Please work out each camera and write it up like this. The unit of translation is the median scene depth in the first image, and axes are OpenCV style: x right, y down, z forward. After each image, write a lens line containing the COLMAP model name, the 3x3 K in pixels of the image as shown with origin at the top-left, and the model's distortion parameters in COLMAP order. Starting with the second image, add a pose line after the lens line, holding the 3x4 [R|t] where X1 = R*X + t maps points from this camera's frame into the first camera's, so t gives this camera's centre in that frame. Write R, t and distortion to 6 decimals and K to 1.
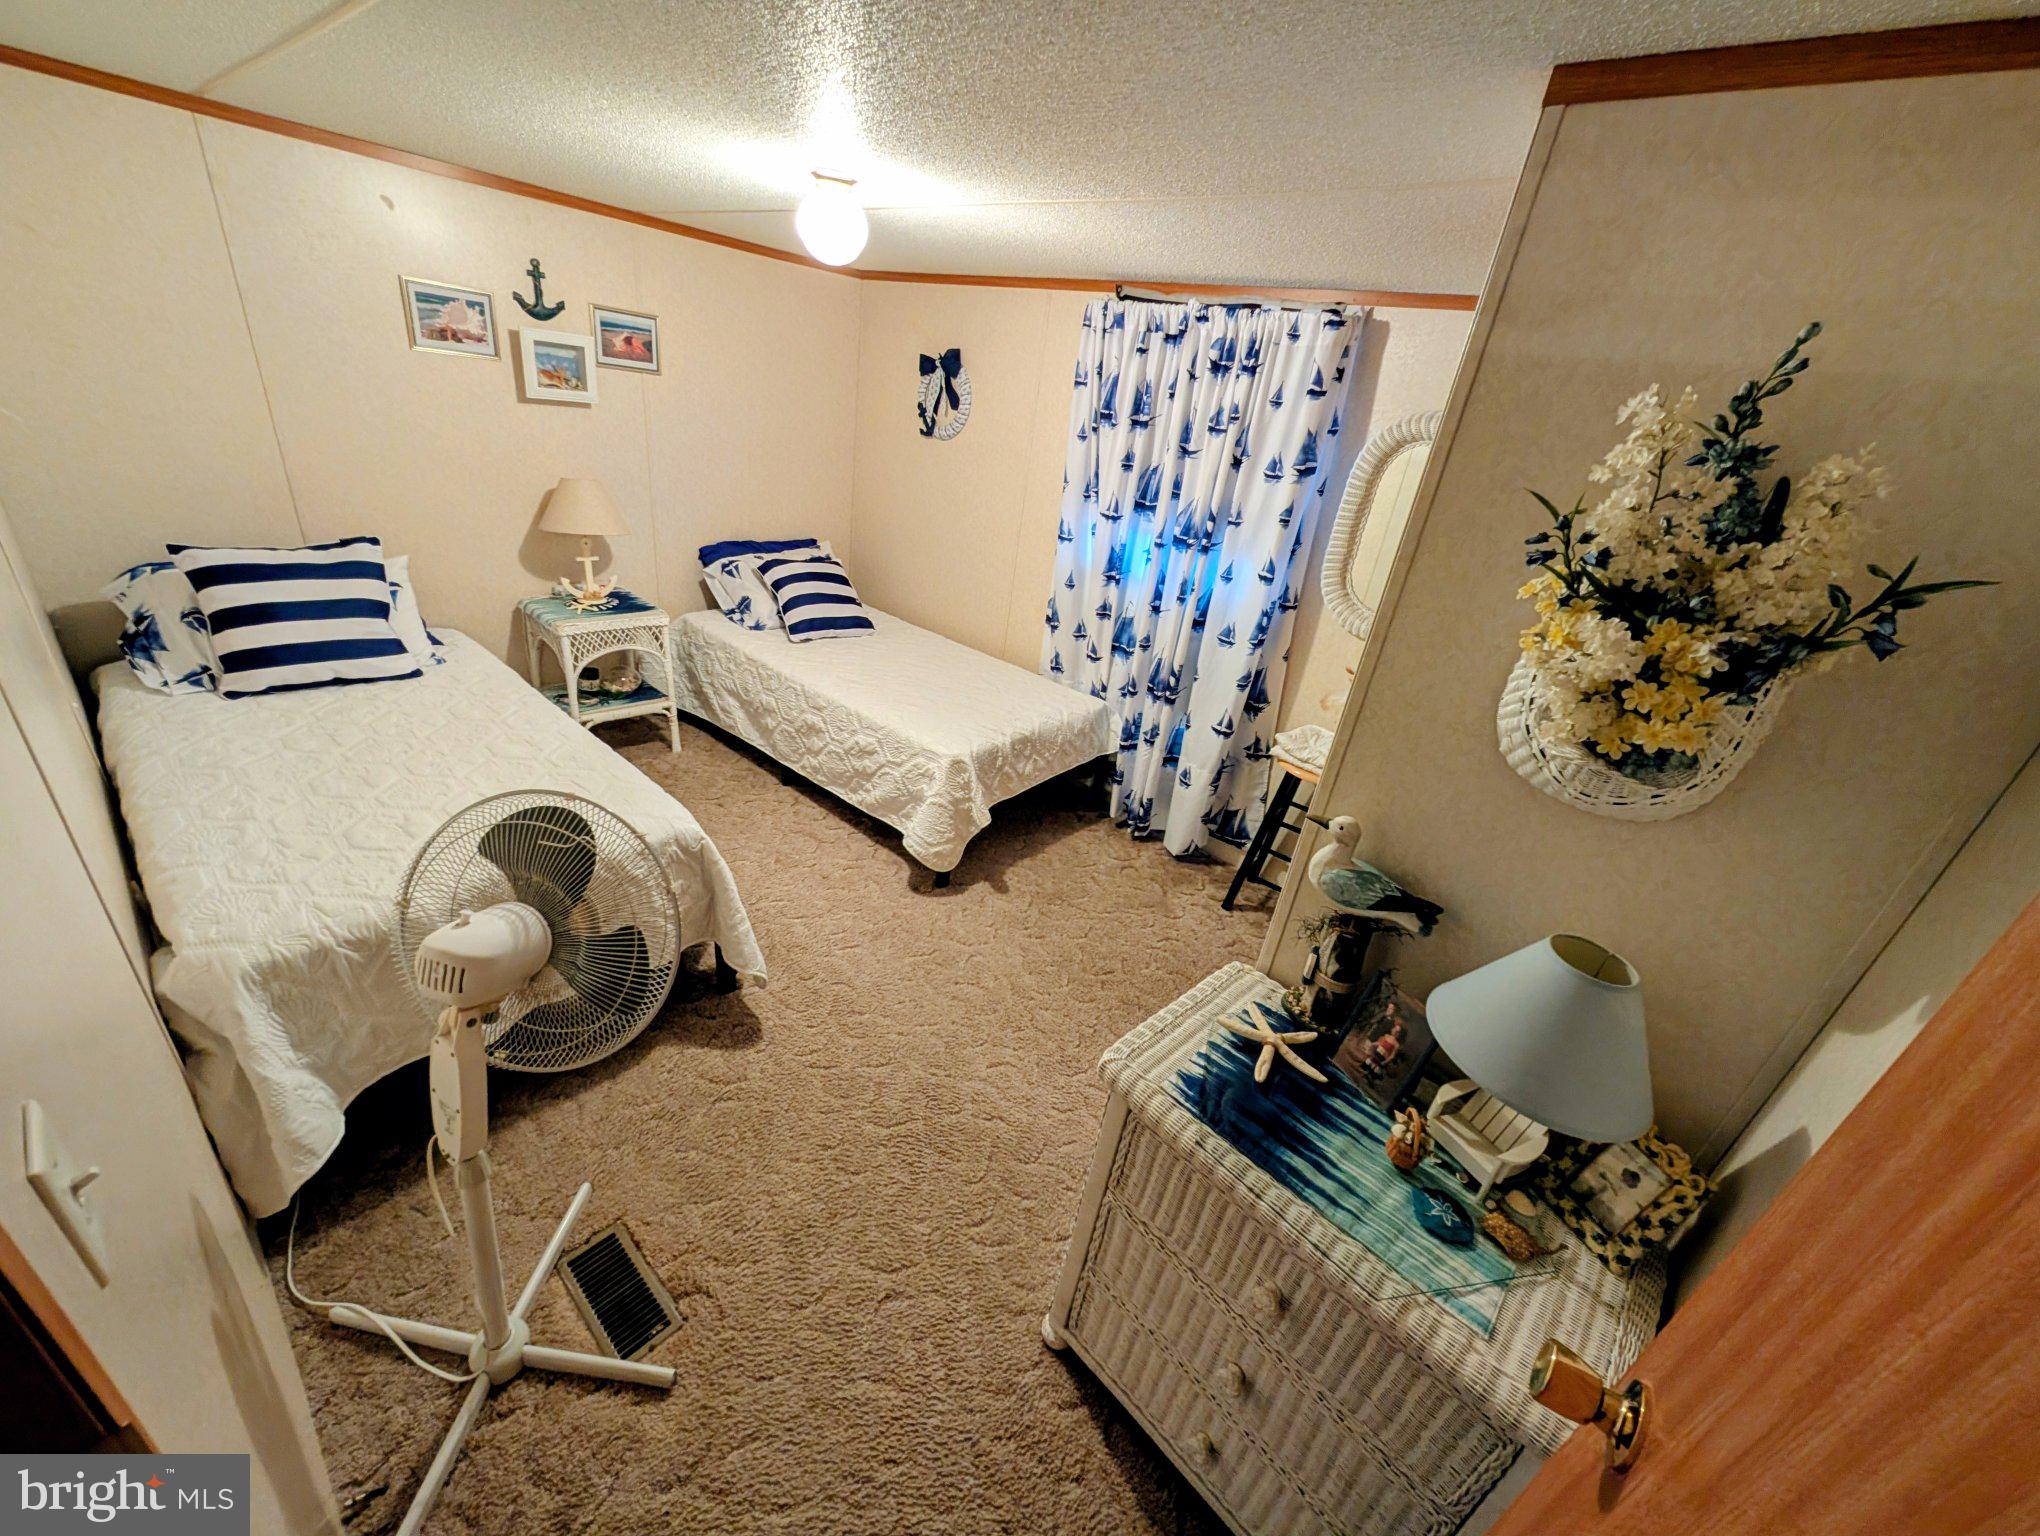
lens RADIAL K [[773.3, 0, 1019.9], [0, 773.3, 770.6], [0, 0, 1]] dist [-0.000351, 0.000124]
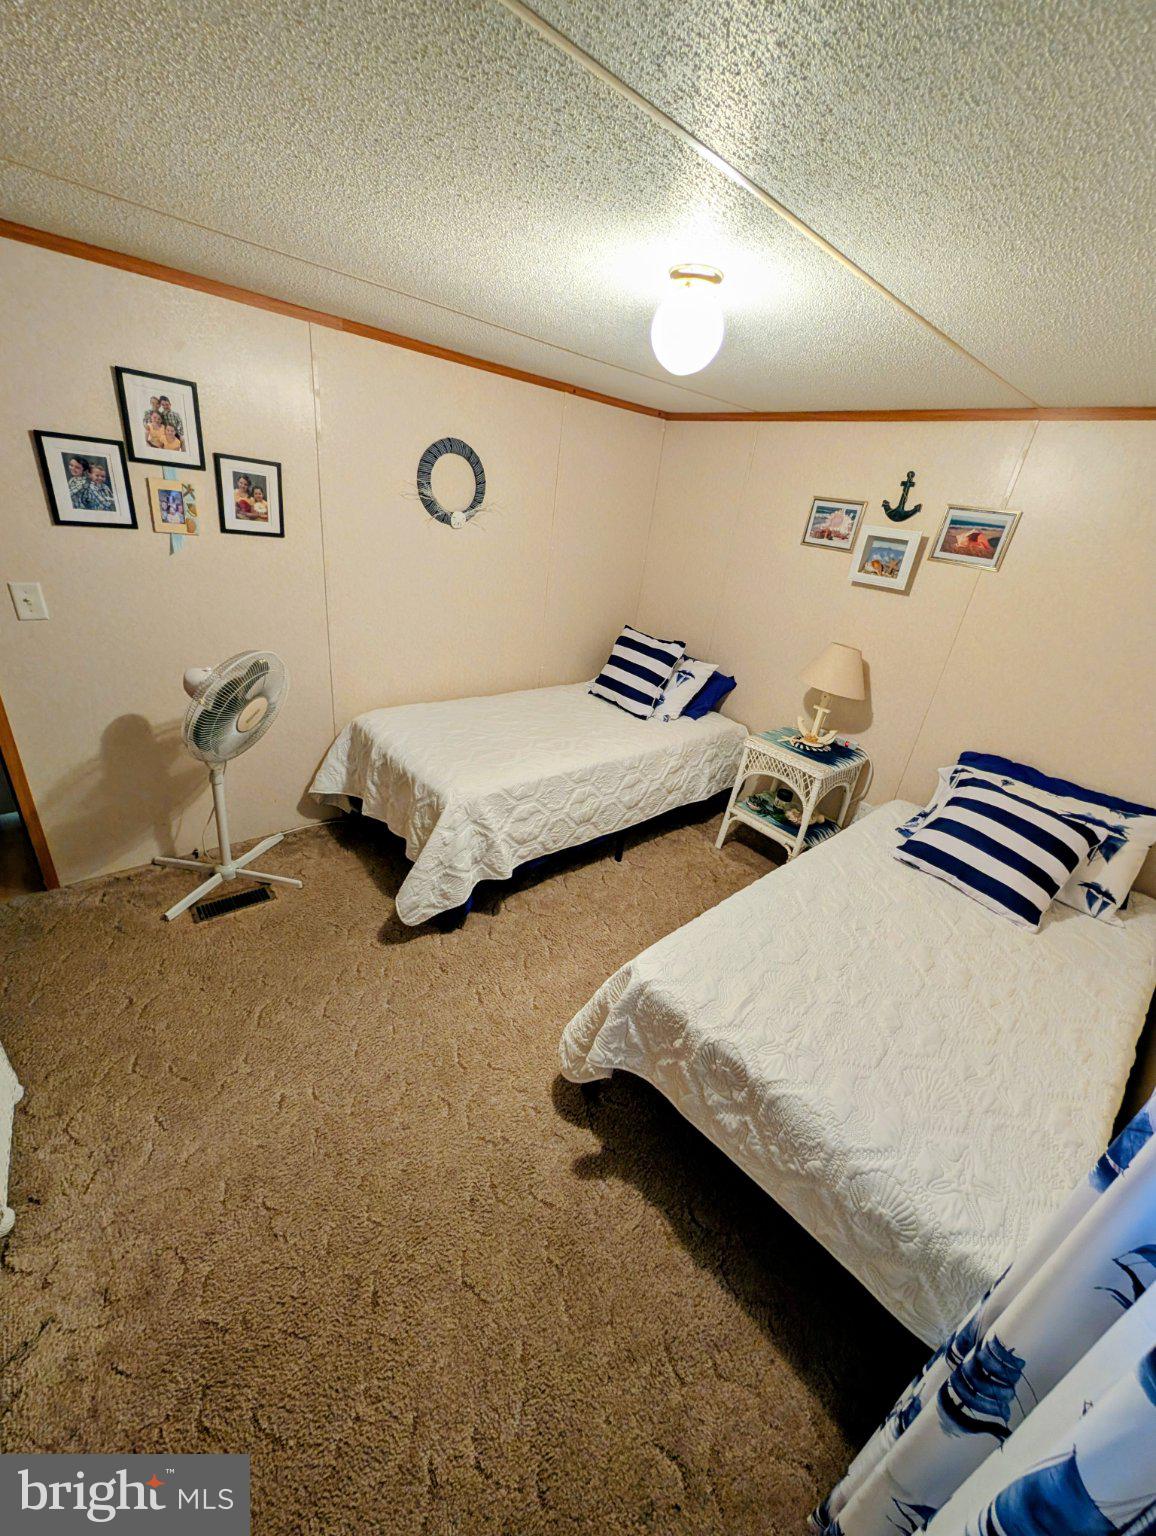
lens RADIAL K [[582.3, 0, 576.8], [0, 582.3, 768.9], [0, 0, 1]] dist [-0.000351, 0.000124]
pose [[-0.114656, 0.282057, -0.952522, 0.374475], [-0.549979, 0.780468, 0.297310, -0.282057], [0.827271, 0.557955, 0.065640, 0.740166]]
